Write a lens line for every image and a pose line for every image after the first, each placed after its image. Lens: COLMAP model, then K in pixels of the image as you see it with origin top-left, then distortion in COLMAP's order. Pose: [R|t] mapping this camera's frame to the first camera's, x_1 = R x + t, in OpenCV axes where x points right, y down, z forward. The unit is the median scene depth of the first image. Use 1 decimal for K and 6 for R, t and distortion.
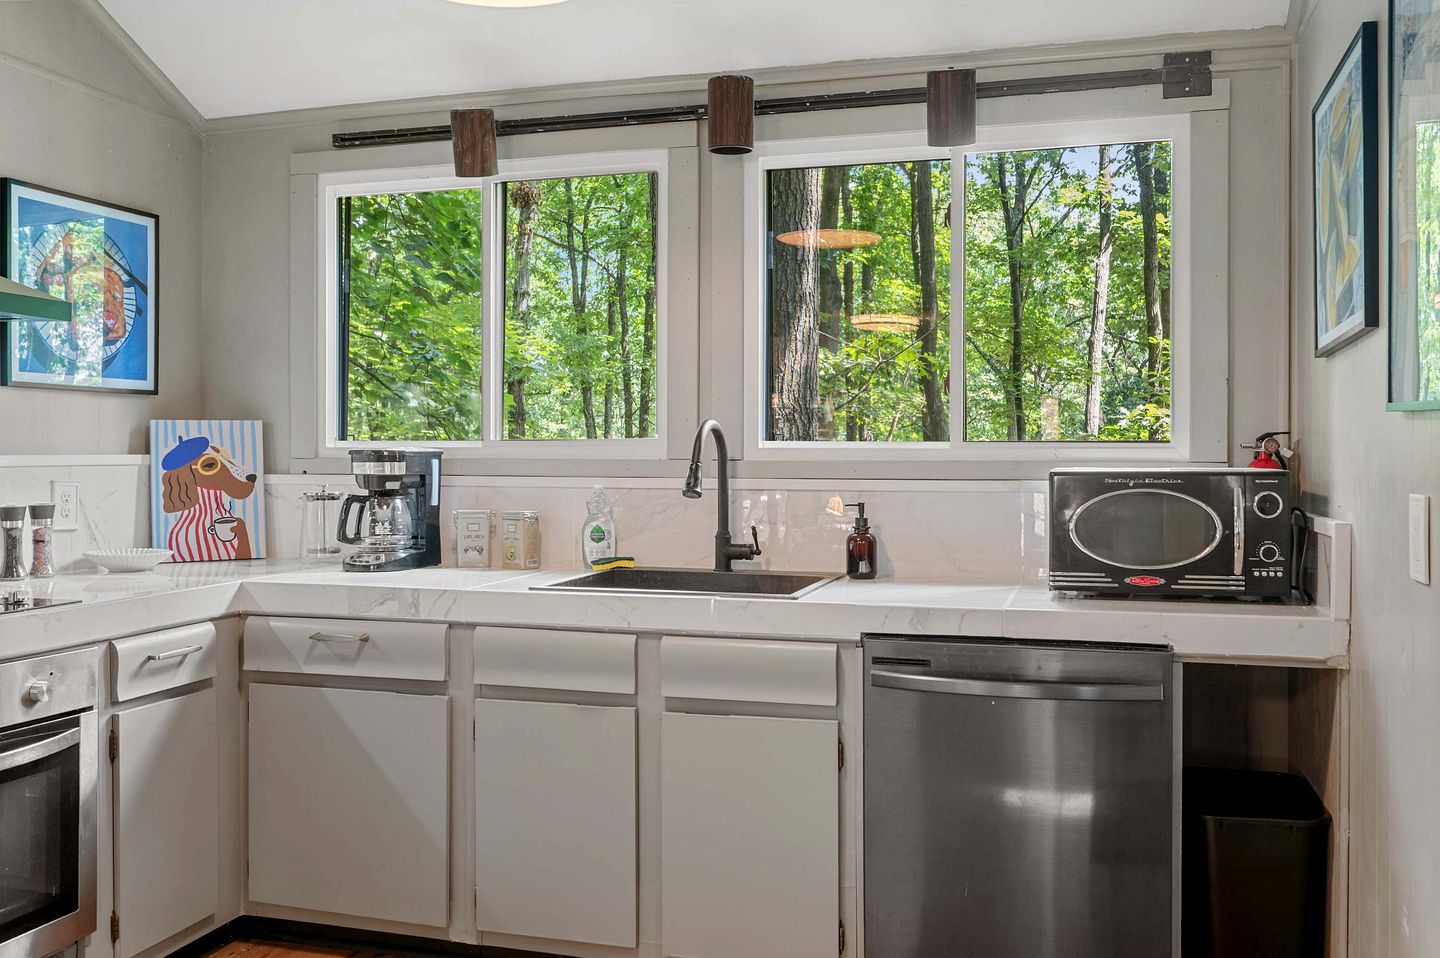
lens RADIAL K [[1269.6, 0, 735.0], [0, 1269.6, 446.8], [0, 0, 1]] dist [0.004297, -0.002695]
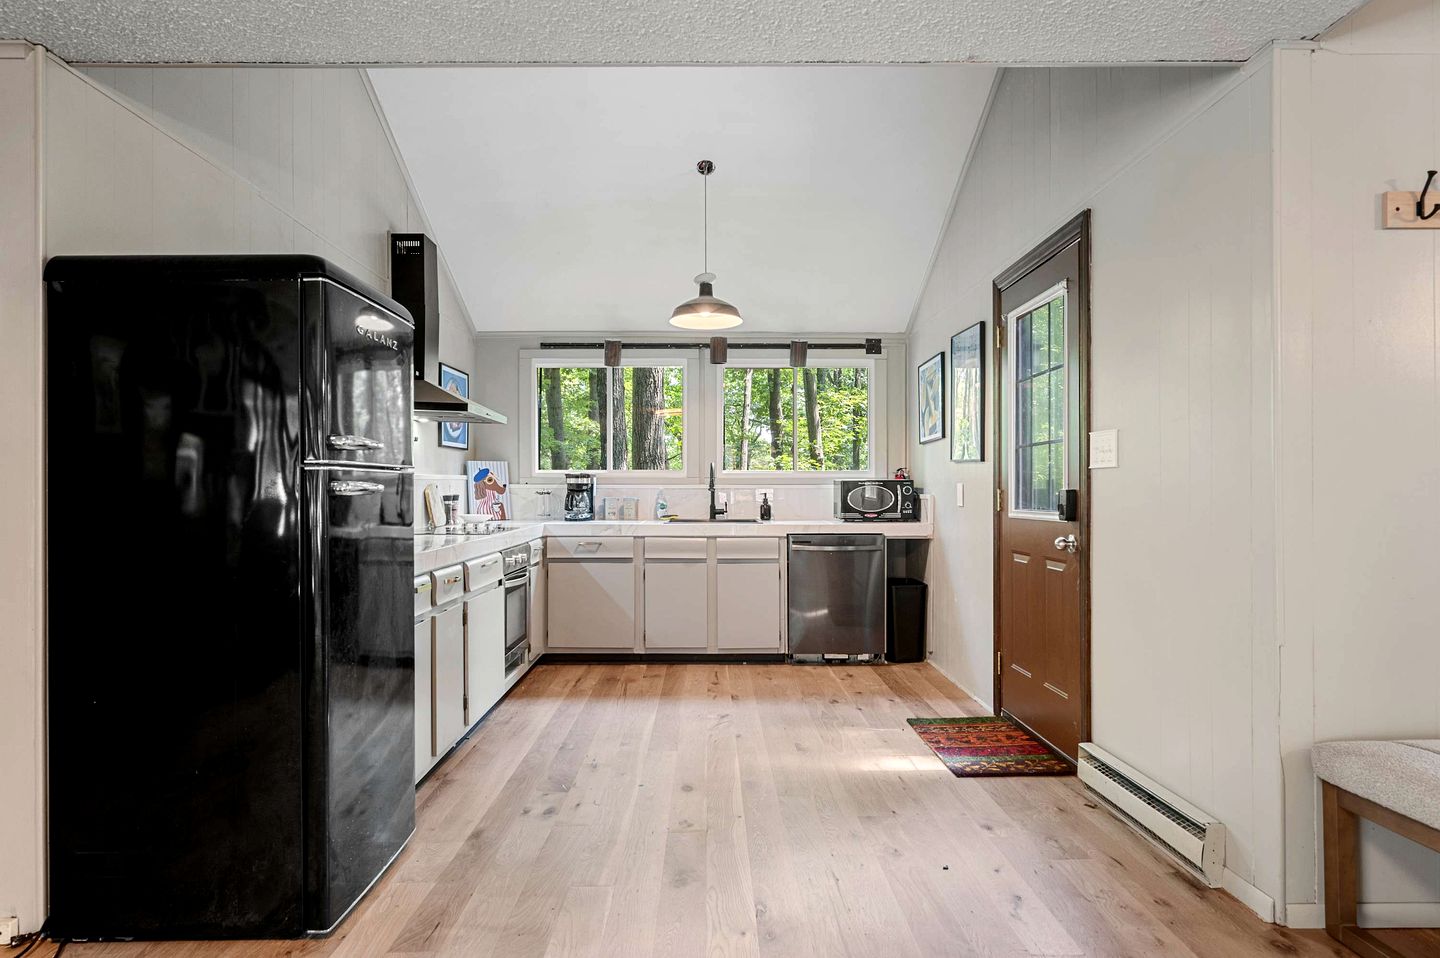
lens RADIAL K [[816.2, 0, 724.0], [0, 816.2, 479.8], [0, 0, 1]] dist [-0.008216, 0.000020]
pose [[0.953276, 0.000455, 0.302101, -0.536447], [-0.000525, 1.000000, 0.000151, 0.015882], [-0.302101, -0.000302, 0.953276, -0.684902]]
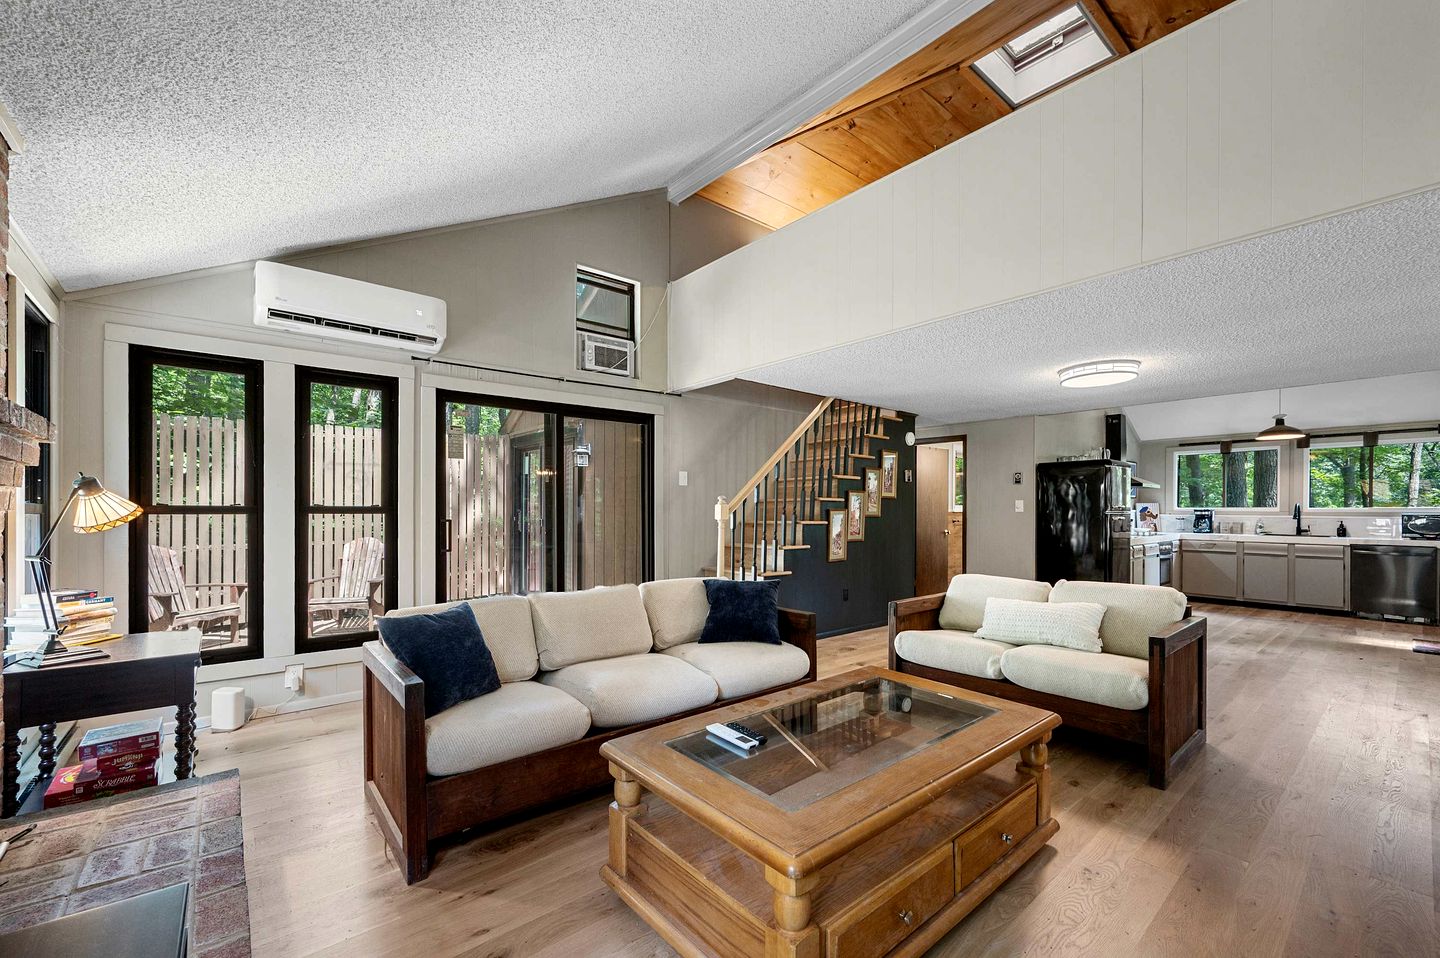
lens RADIAL K [[594.9, 0, 699.2], [0, 594.9, 511.8], [0, 0, 1]] dist [0.001076, -0.000592]
pose [[0.829437, 0.003637, -0.558589, -0.671008], [0.005557, 0.999876, 0.014762, -0.036883], [0.558573, -0.015348, 0.829313, -2.262222]]
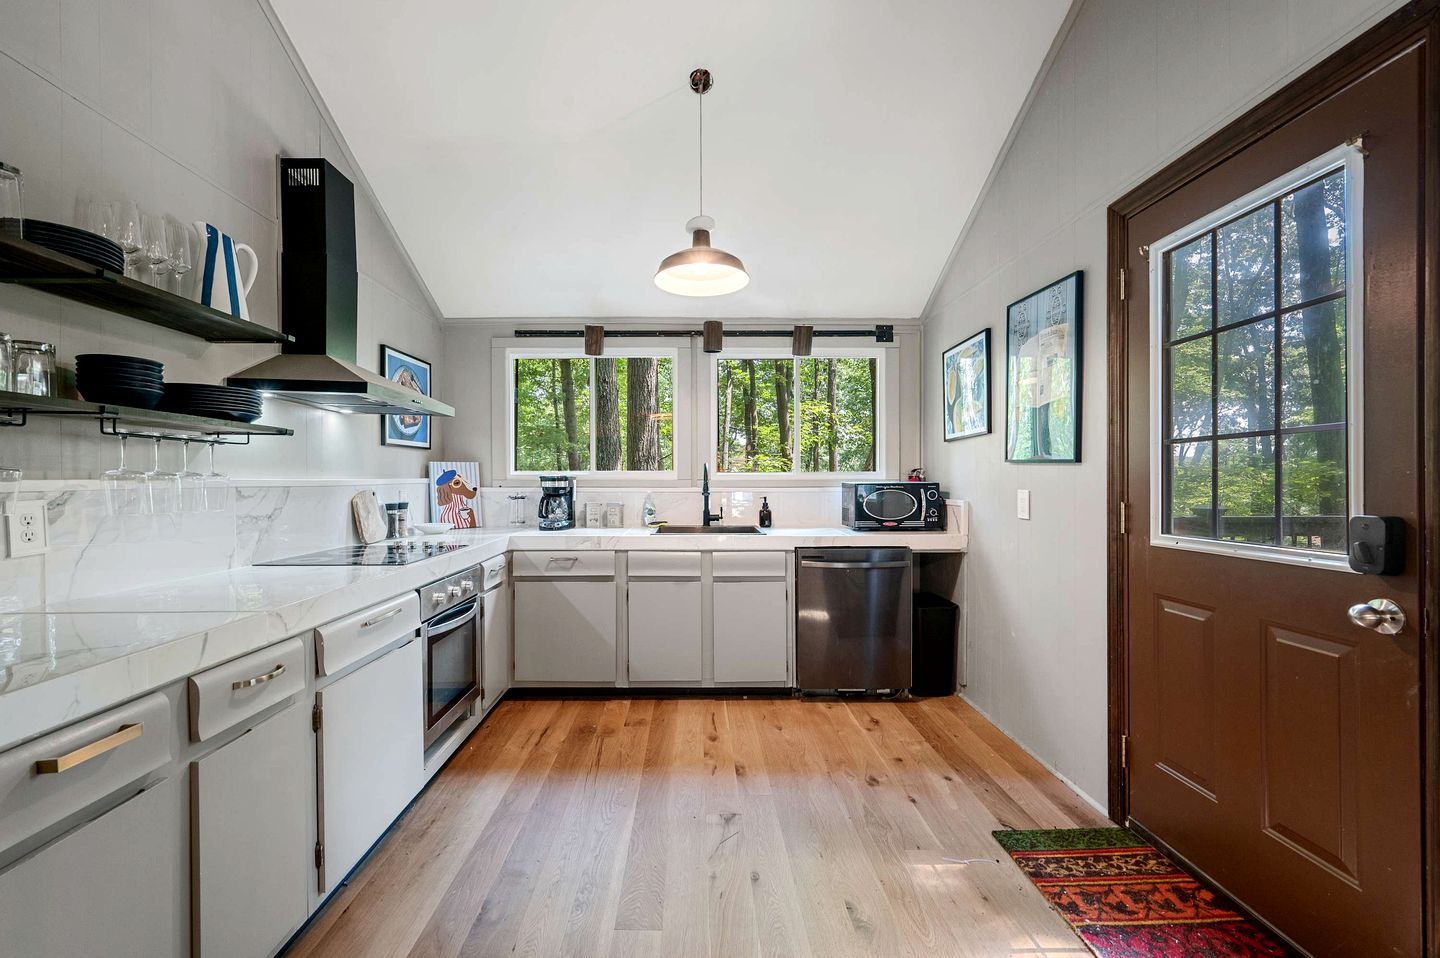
lens RADIAL K [[594.9, 0, 697.7], [0, 594.9, 479.7], [0, 0, 1]] dist [0.001076, -0.000592]
pose [[0.957176, -0.004201, 0.289476, -0.371759], [0.001096, 0.999940, 0.010886, -0.002159], [-0.289504, -0.010102, 0.957123, -0.076014]]
